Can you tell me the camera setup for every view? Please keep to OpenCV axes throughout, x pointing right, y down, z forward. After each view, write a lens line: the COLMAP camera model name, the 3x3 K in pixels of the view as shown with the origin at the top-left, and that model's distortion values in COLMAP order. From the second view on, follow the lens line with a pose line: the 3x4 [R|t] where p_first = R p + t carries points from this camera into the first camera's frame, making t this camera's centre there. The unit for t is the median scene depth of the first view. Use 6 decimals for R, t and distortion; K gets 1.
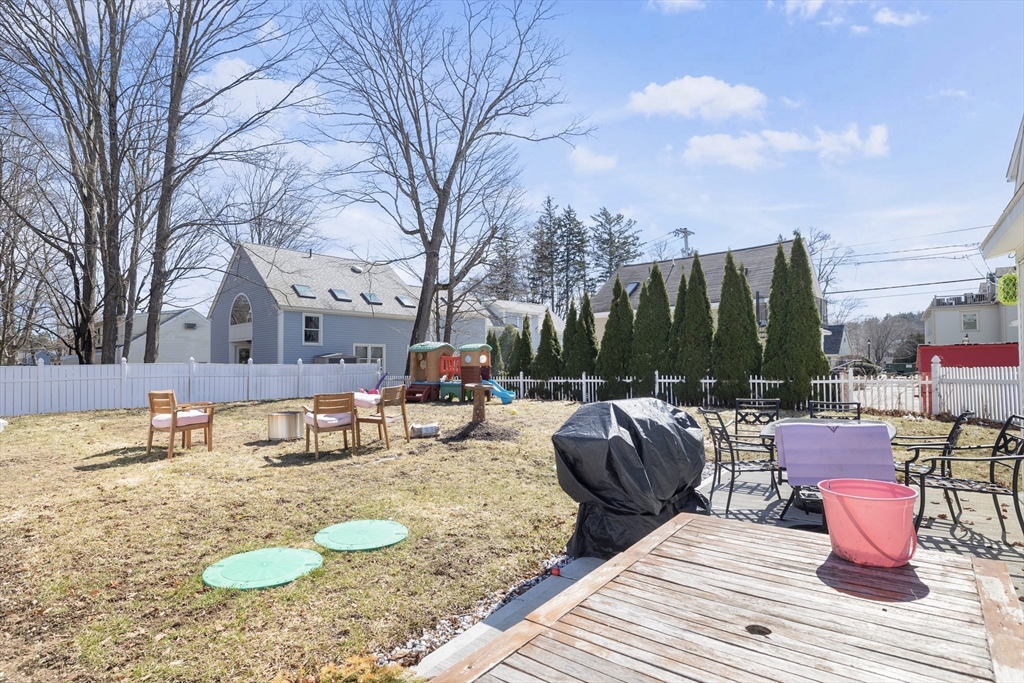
lens RADIAL K [[523.5, 0, 510.8], [0, 523.5, 351.4], [0, 0, 1]] dist [-0.001859, 0.000000]
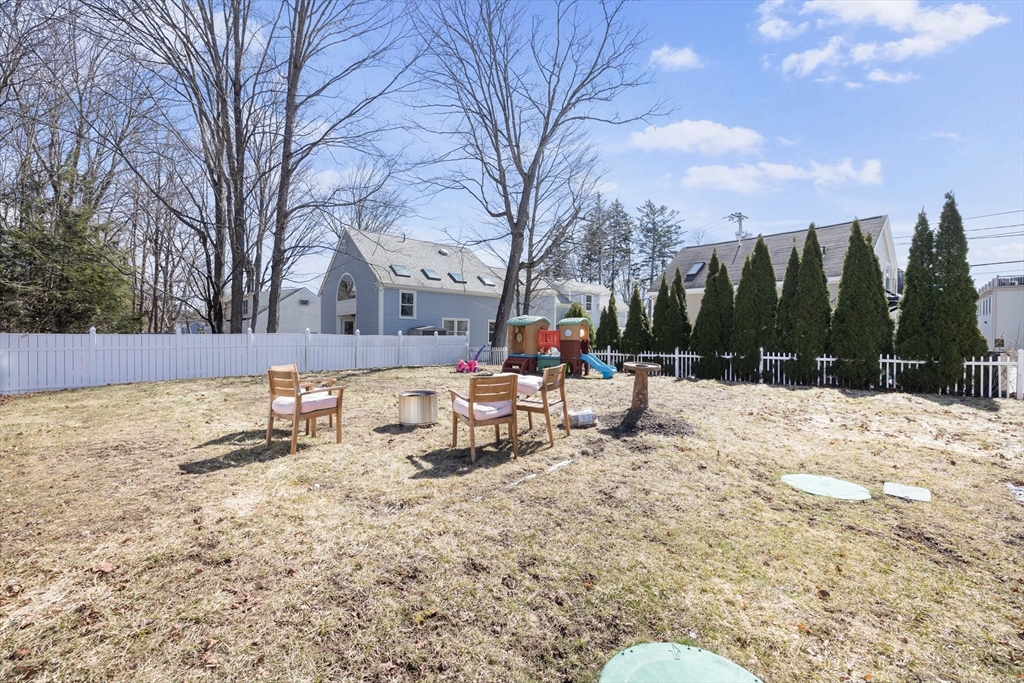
lens RADIAL K [[432.0, 0, 507.1], [0, 432.0, 341.1], [0, 0, 1]] dist [0.000061, 0.000180]
pose [[0.994175, 0.014207, -0.106840, -0.094433], [-0.010591, 0.999354, 0.034335, 0.002674], [0.107258, -0.033003, 0.993683, 0.140217]]
